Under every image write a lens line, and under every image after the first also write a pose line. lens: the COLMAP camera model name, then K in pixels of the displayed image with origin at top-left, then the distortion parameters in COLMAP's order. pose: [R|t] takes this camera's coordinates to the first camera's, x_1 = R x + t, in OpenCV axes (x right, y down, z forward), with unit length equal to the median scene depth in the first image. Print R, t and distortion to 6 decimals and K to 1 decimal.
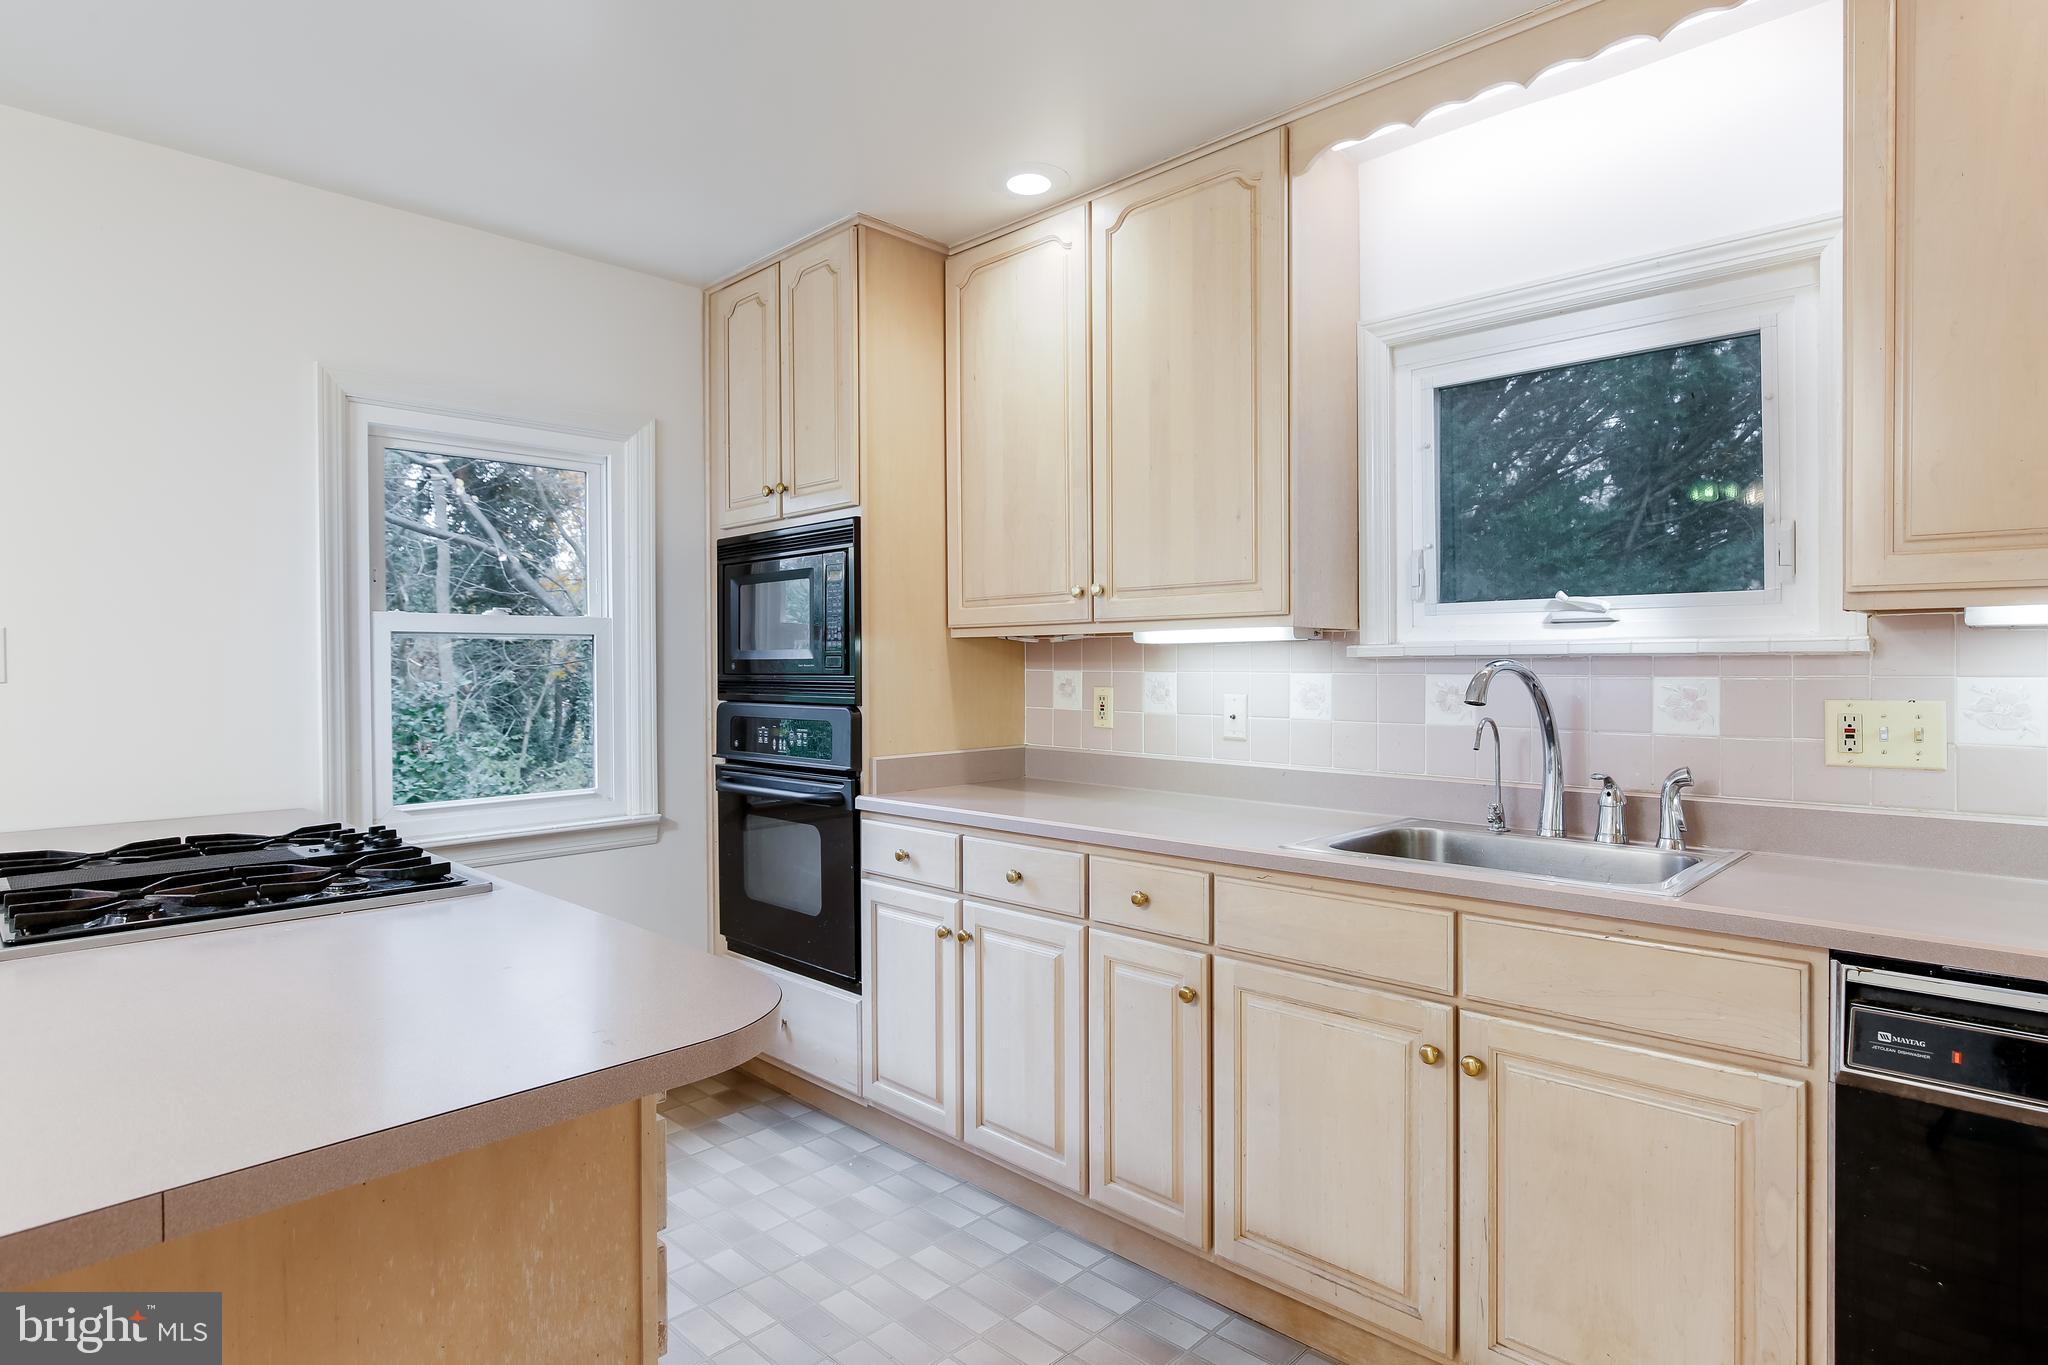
lens RADIAL K [[1086.7, 0, 1028.1], [0, 1086.7, 678.1], [0, 0, 1]] dist [0.026207, 0.000622]
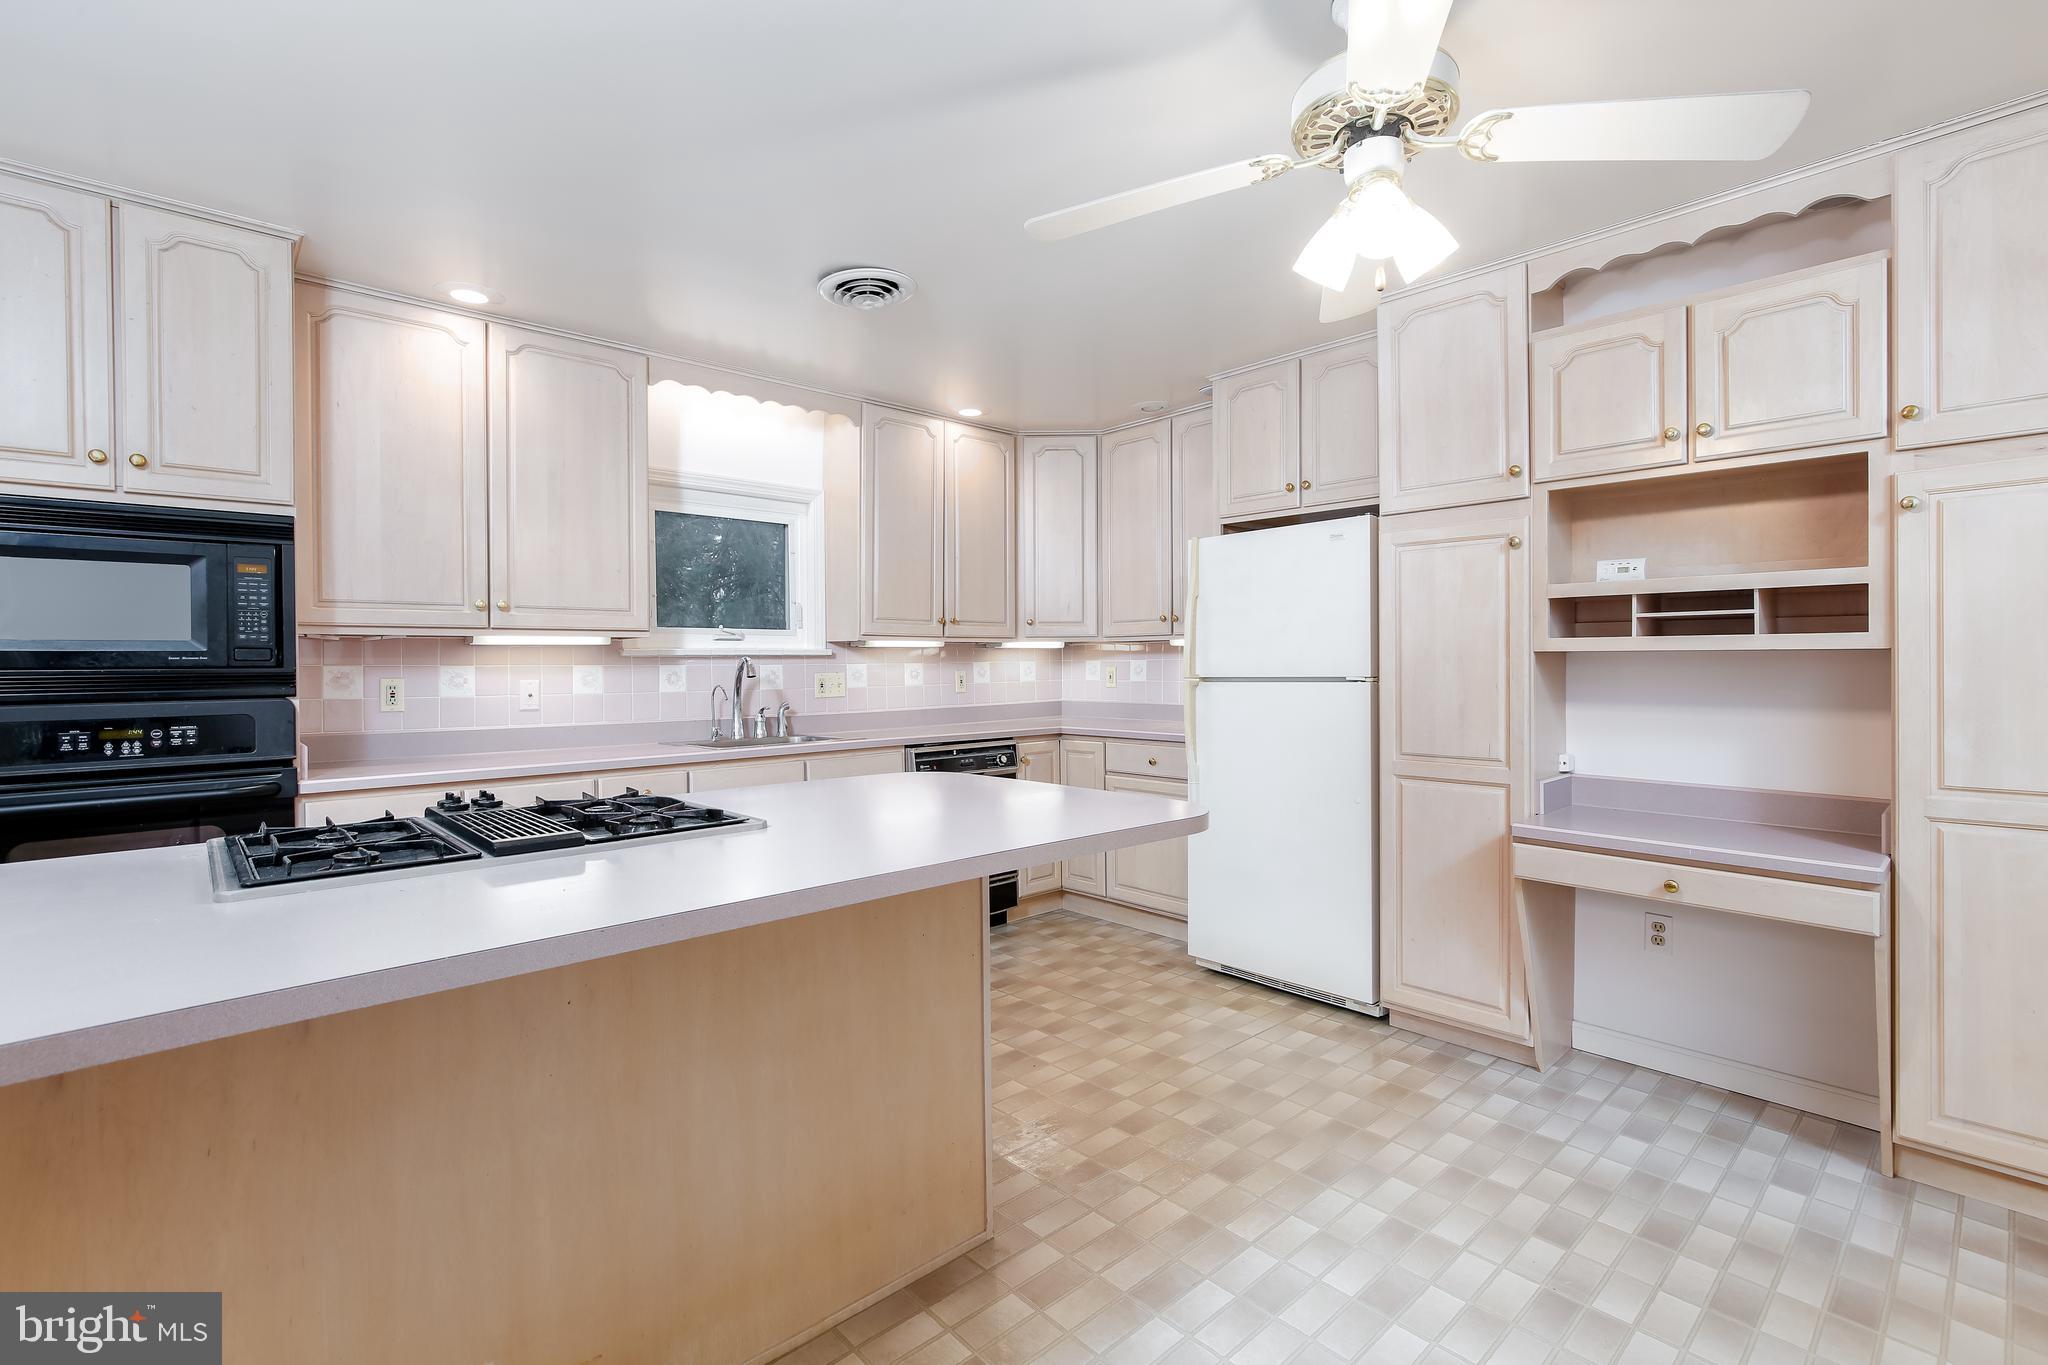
lens RADIAL K [[933.6, 0, 1027.7], [0, 933.6, 671.5], [0, 0, 1]] dist [-0.000518, 0.000221]
pose [[0.070813, -0.004672, 0.997479, -1.153596], [0.021086, 0.999773, 0.003185, 0.015155], [-0.997267, 0.020807, 0.070895, 0.267243]]
